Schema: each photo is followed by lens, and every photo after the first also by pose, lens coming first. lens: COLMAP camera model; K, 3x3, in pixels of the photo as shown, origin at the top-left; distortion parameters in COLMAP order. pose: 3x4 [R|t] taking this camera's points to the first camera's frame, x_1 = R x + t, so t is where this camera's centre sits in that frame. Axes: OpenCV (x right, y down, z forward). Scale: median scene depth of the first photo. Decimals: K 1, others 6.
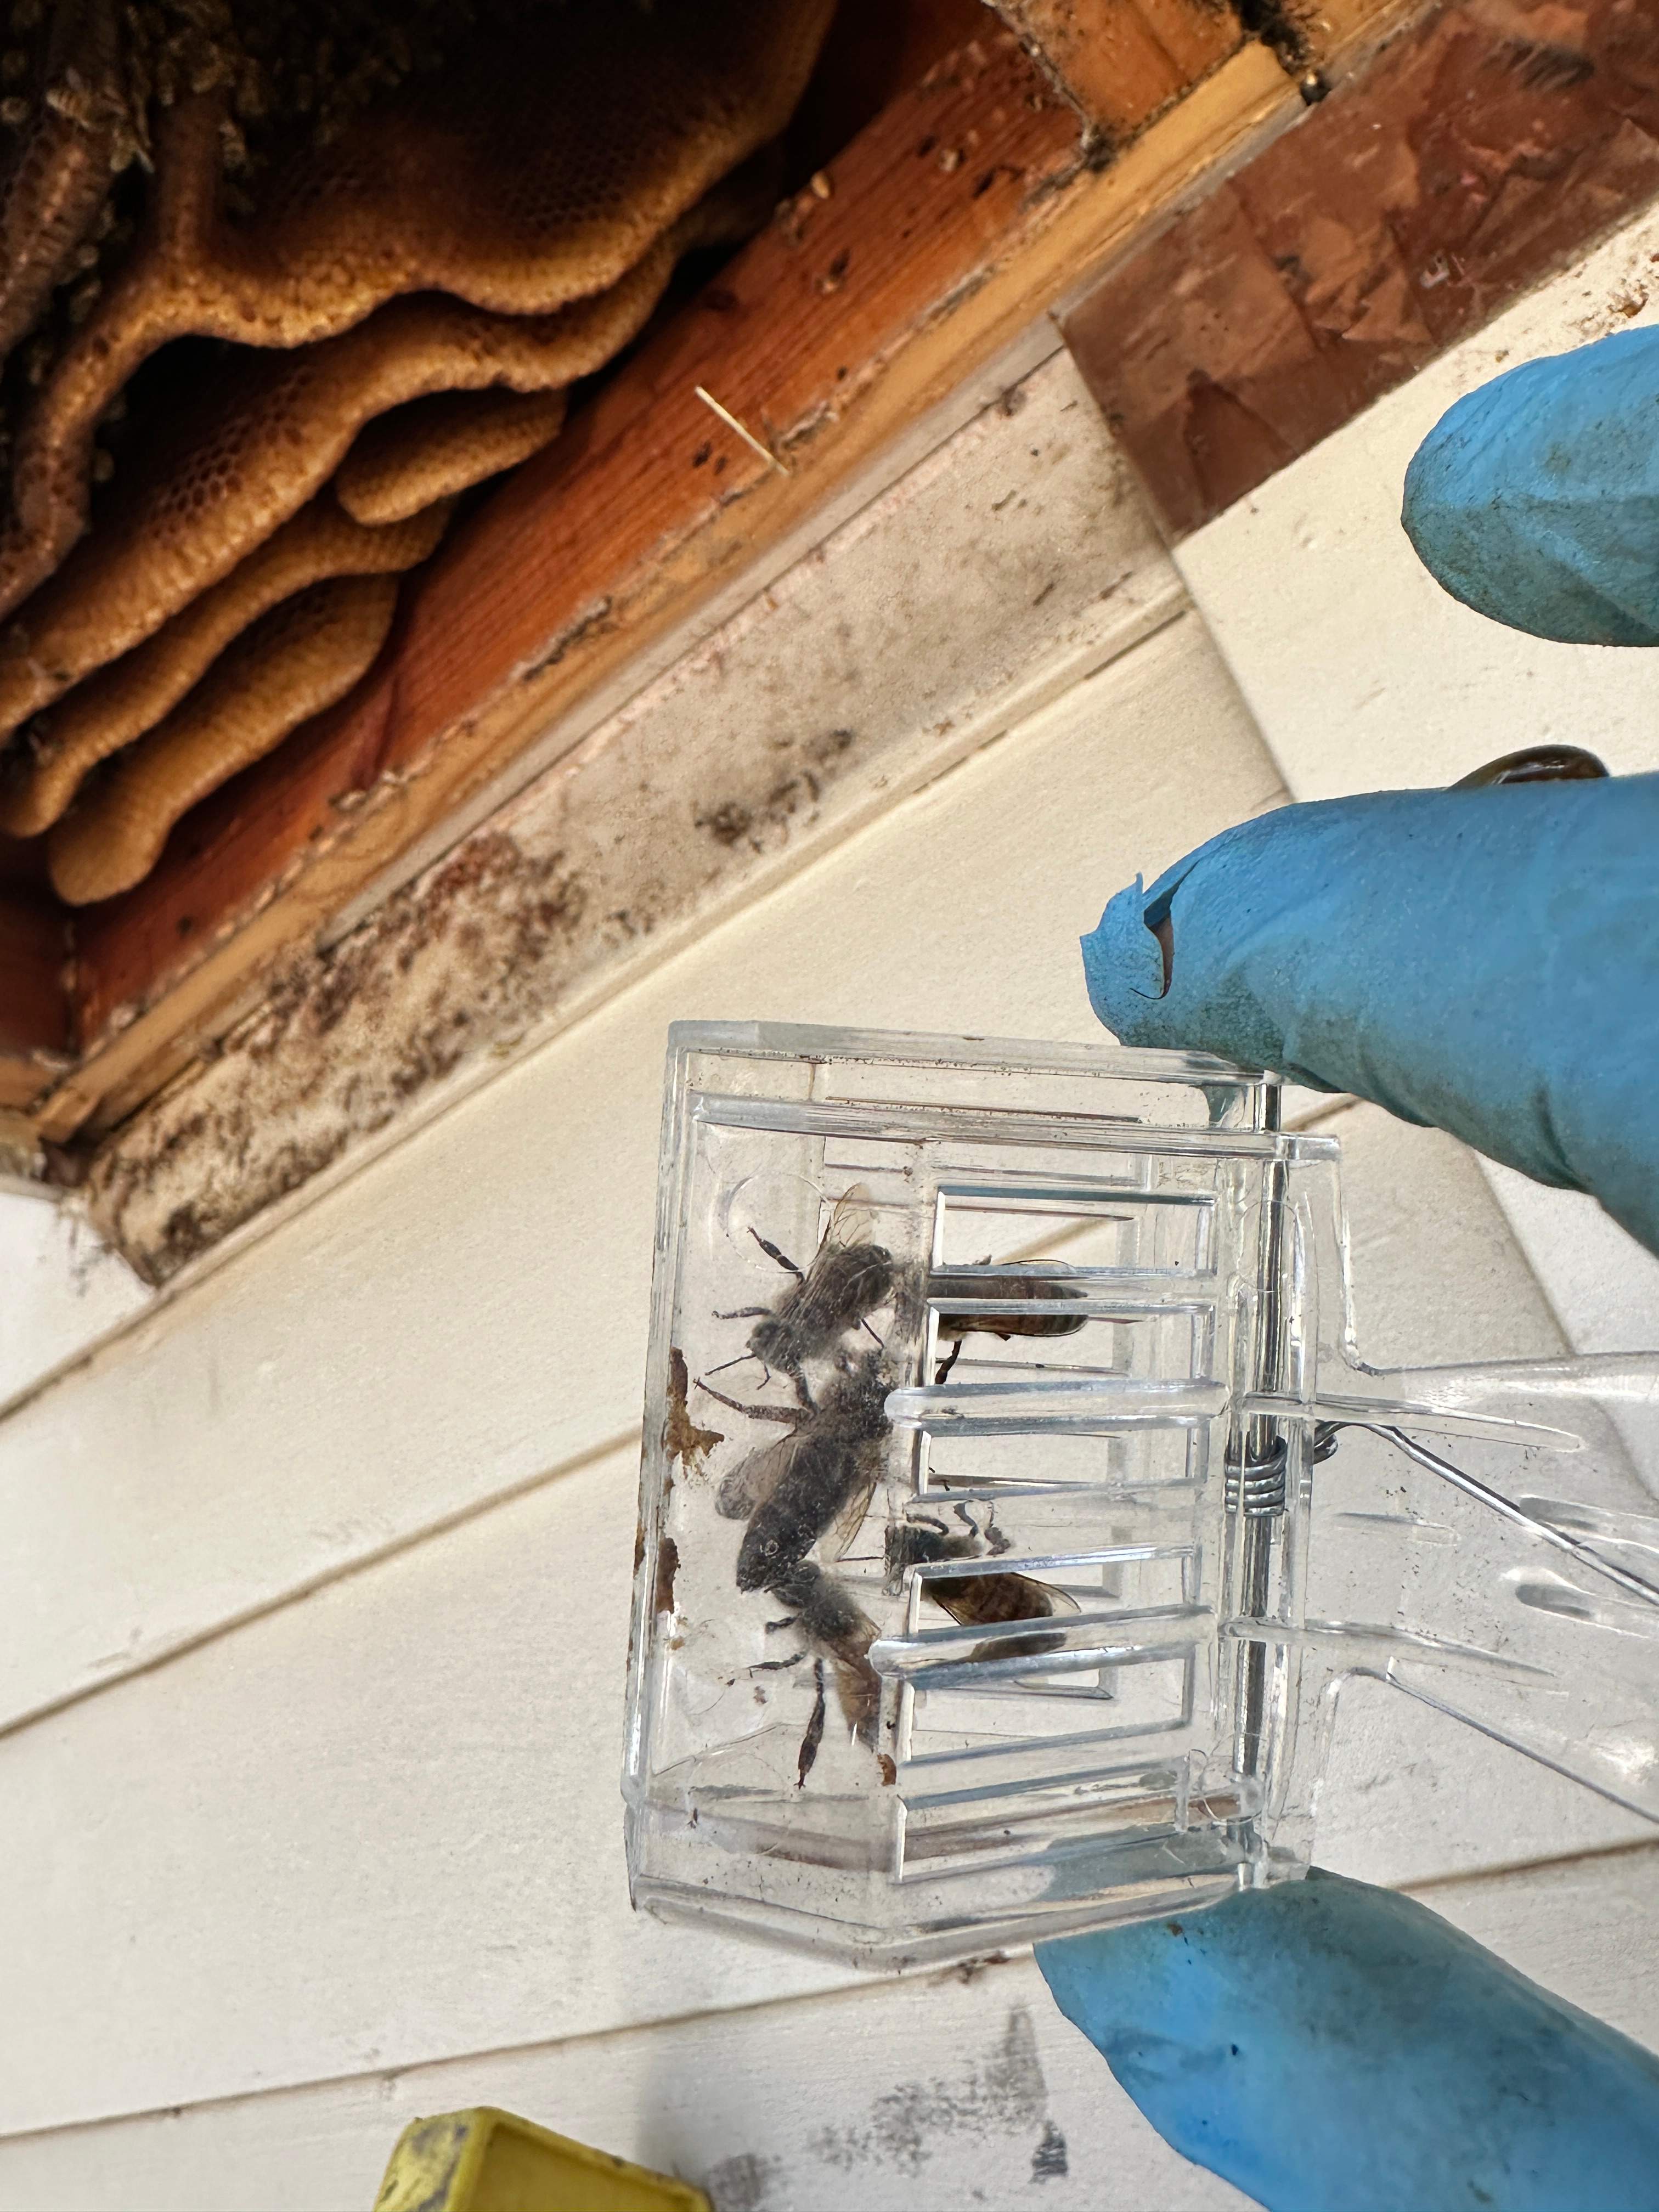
lens RADIAL K [[1598.2, 0, 602.5], [0, 1598.2, 1025.3], [0, 0, 1]] dist [-0.004019, 0.001614]
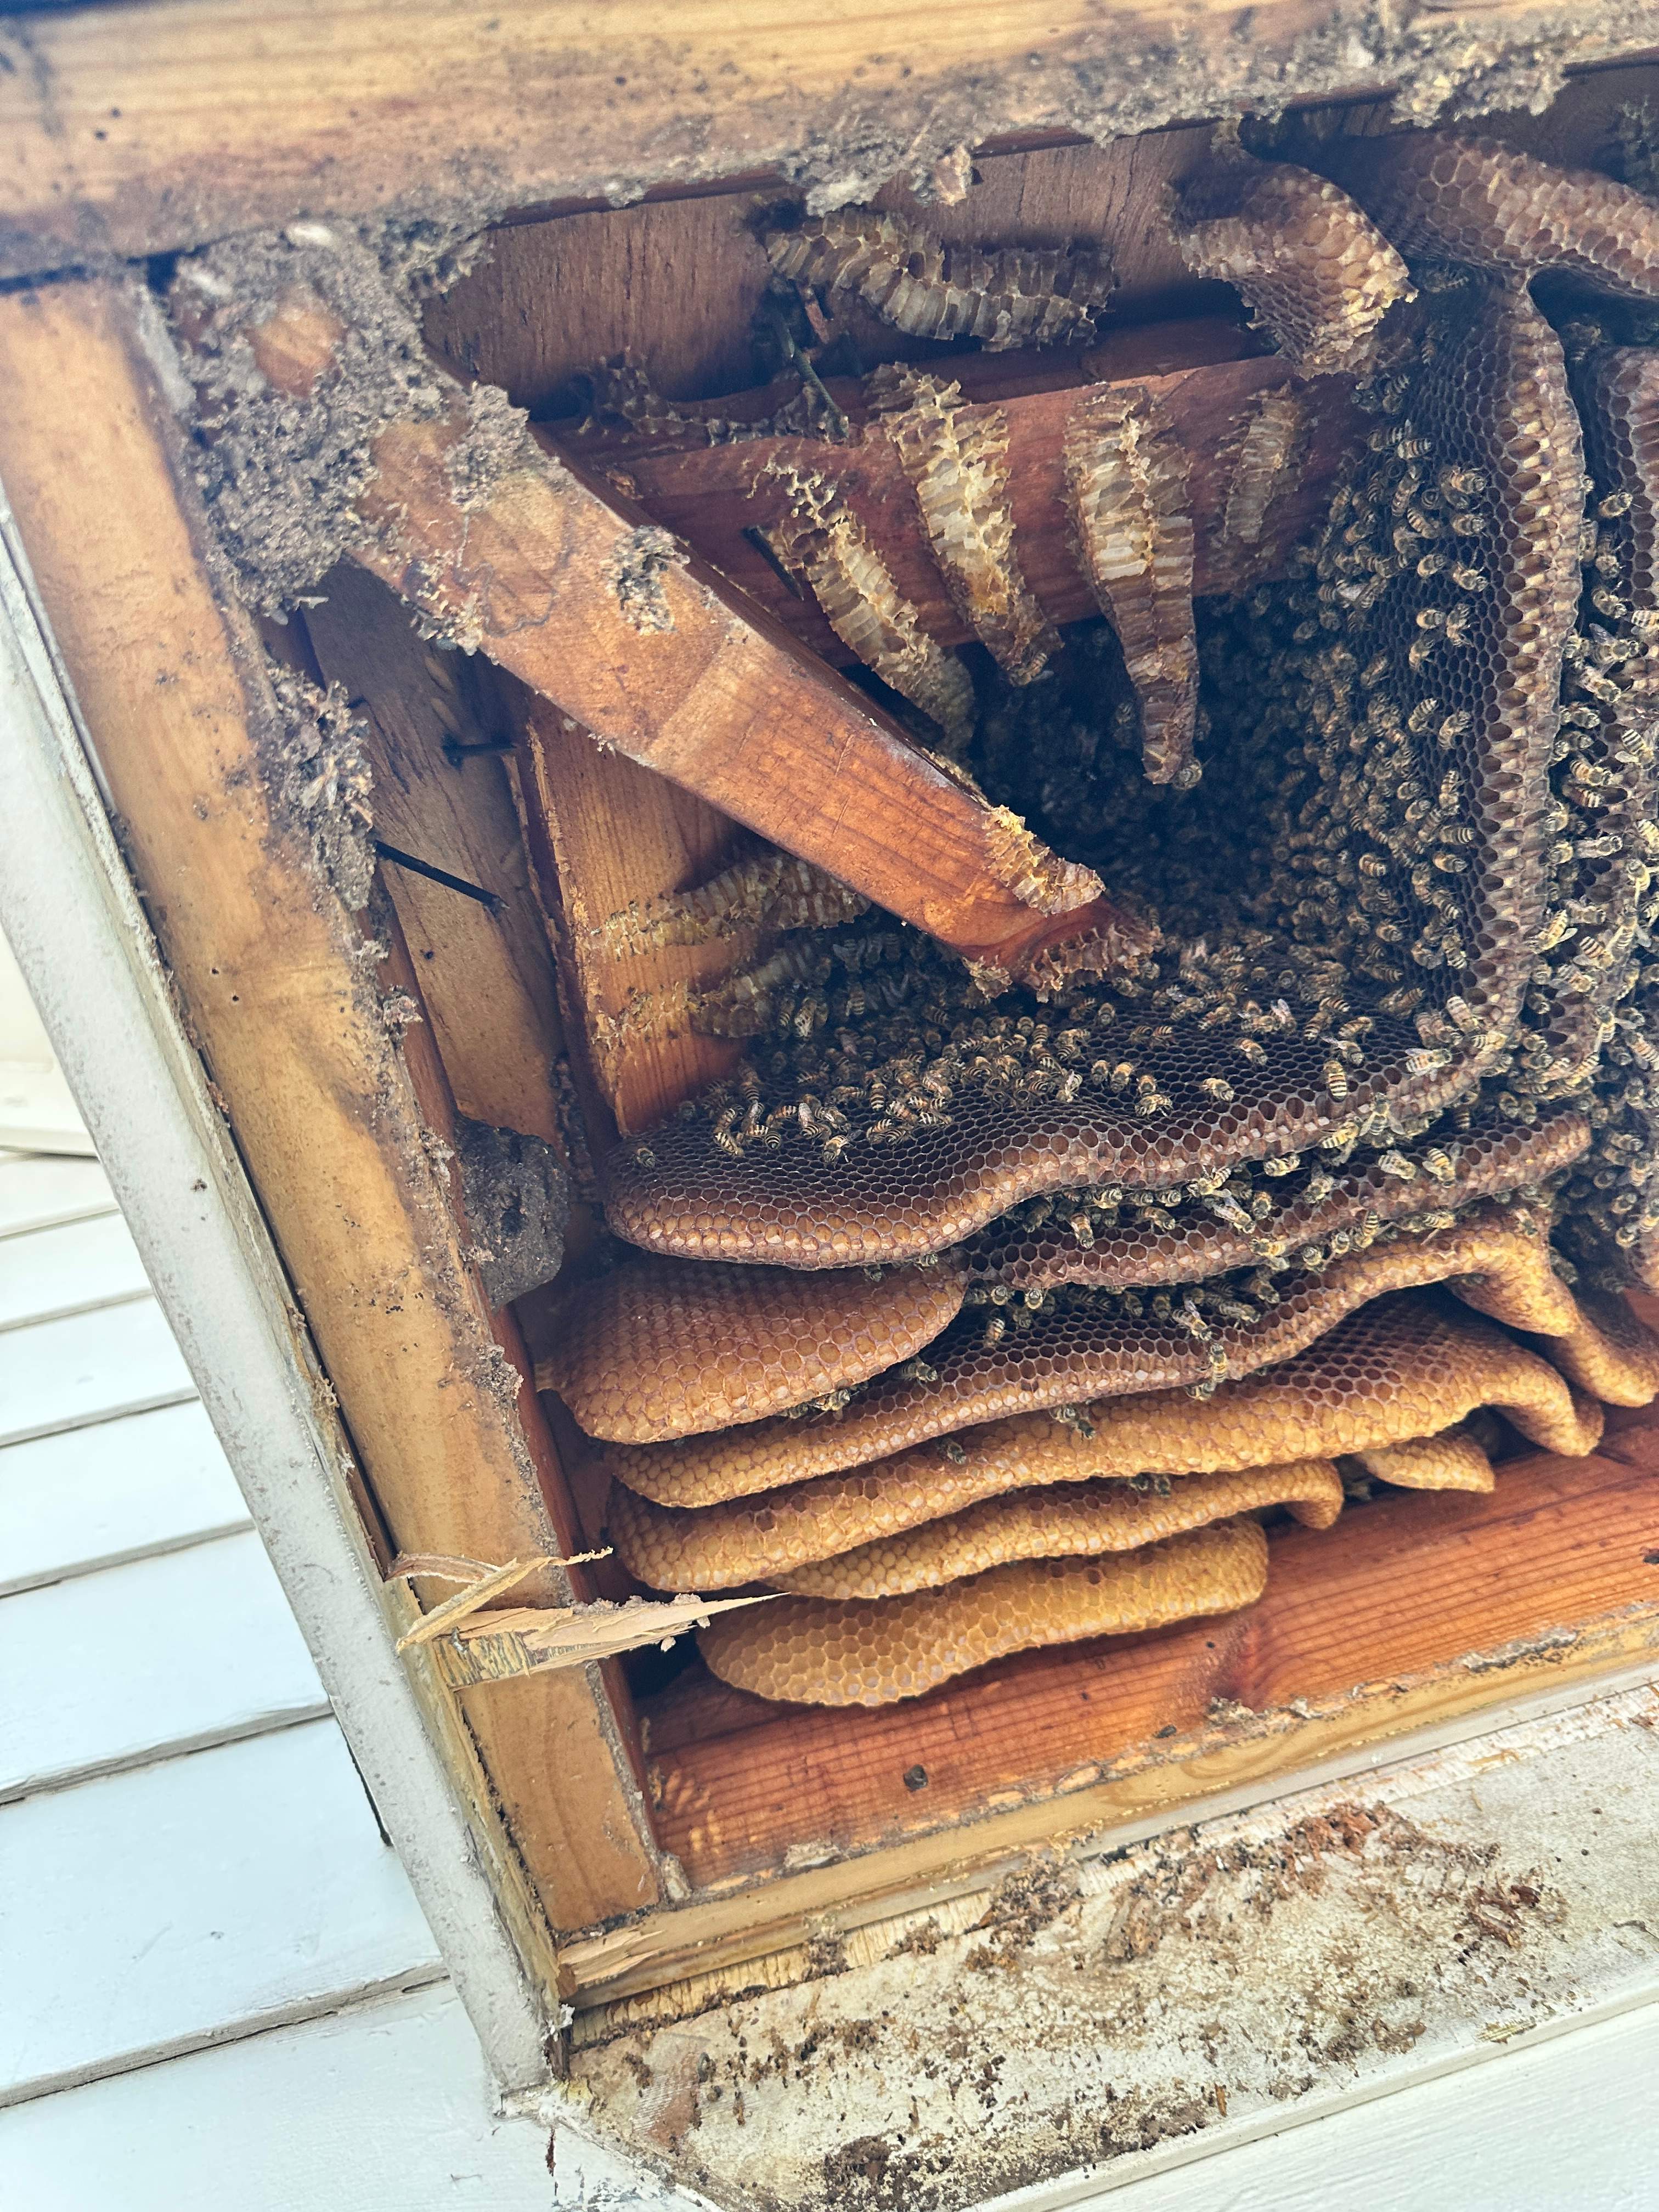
lens RADIAL K [[1606.2, 0, 826.9], [0, 1606.2, 1100.7], [0, 0, 1]] dist [0.059713, -0.105013]
pose [[0.804372, 0.527197, 0.273953, -0.834833], [-0.227167, 0.698973, -0.678109, 0.326195], [-0.548982, 0.483219, 0.681996, 0.297294]]
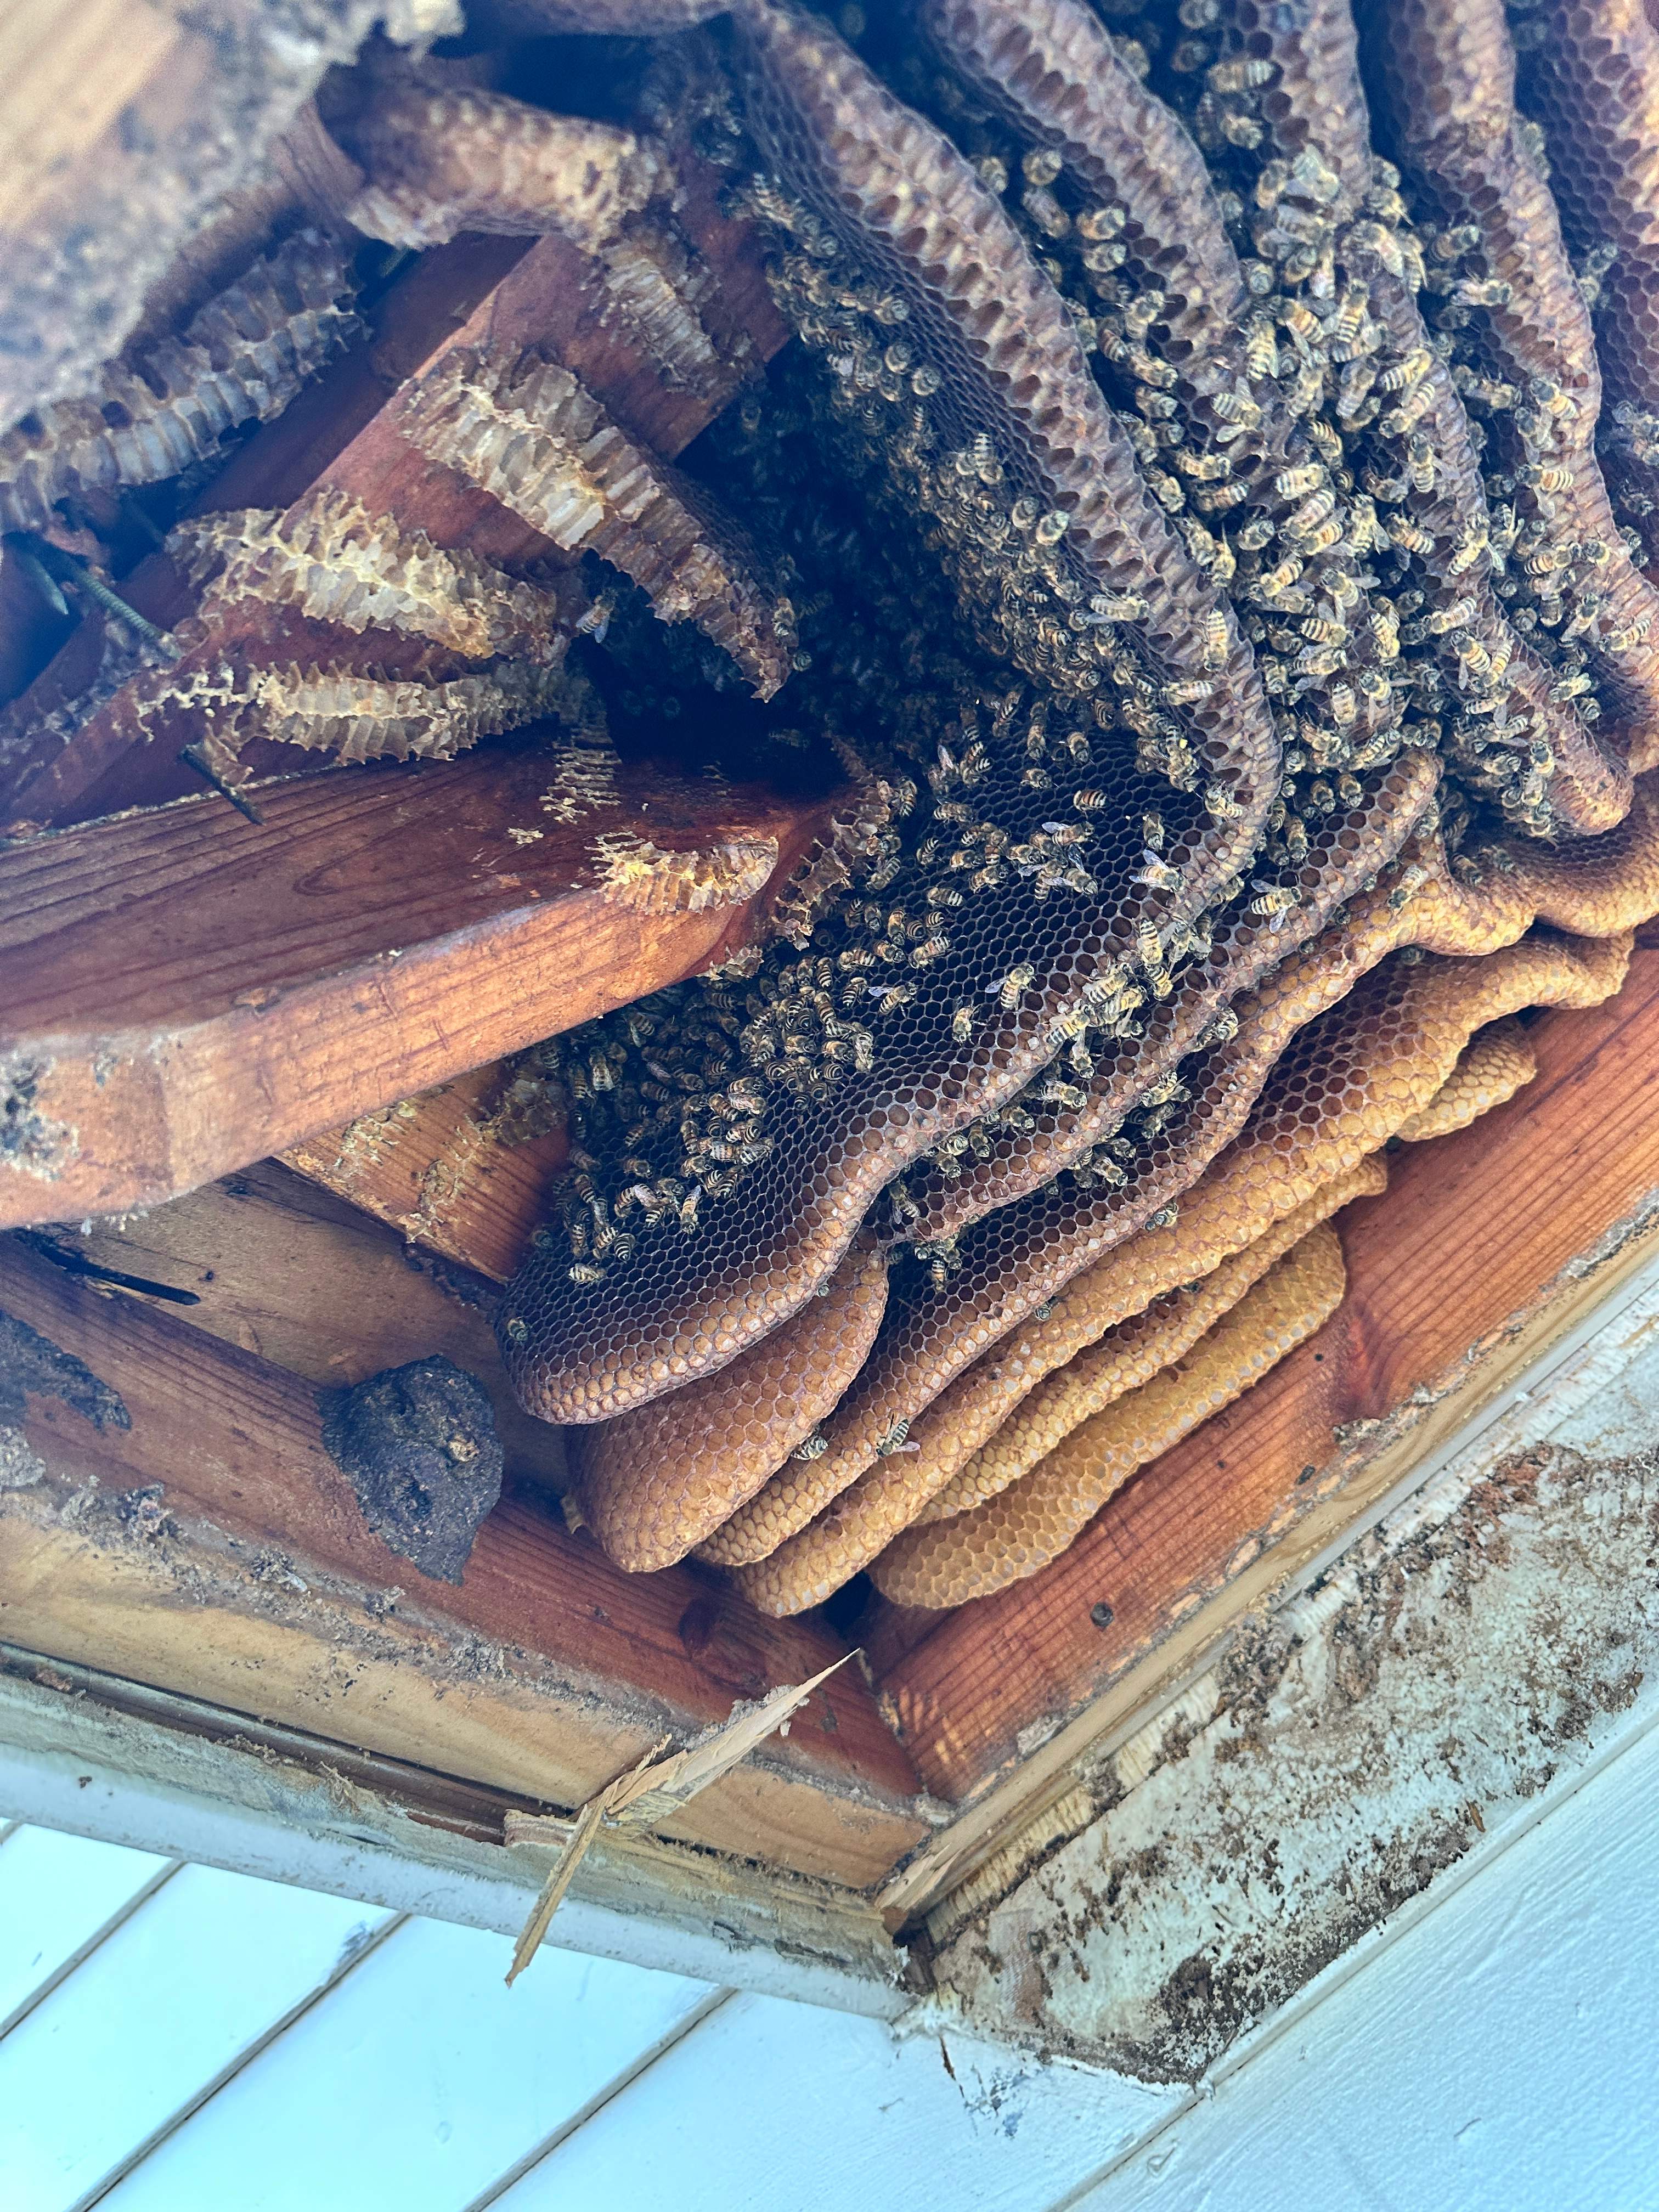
lens RADIAL K [[1617.5, 0, 813.9], [0, 1617.5, 1117.7], [0, 0, 1]] dist [0.092216, -0.186144]
pose [[0.973615, -0.039144, 0.224815, -0.695784], [0.133115, 0.897618, -0.420193, 0.056835], [-0.185350, 0.439033, 0.879145, 0.135925]]
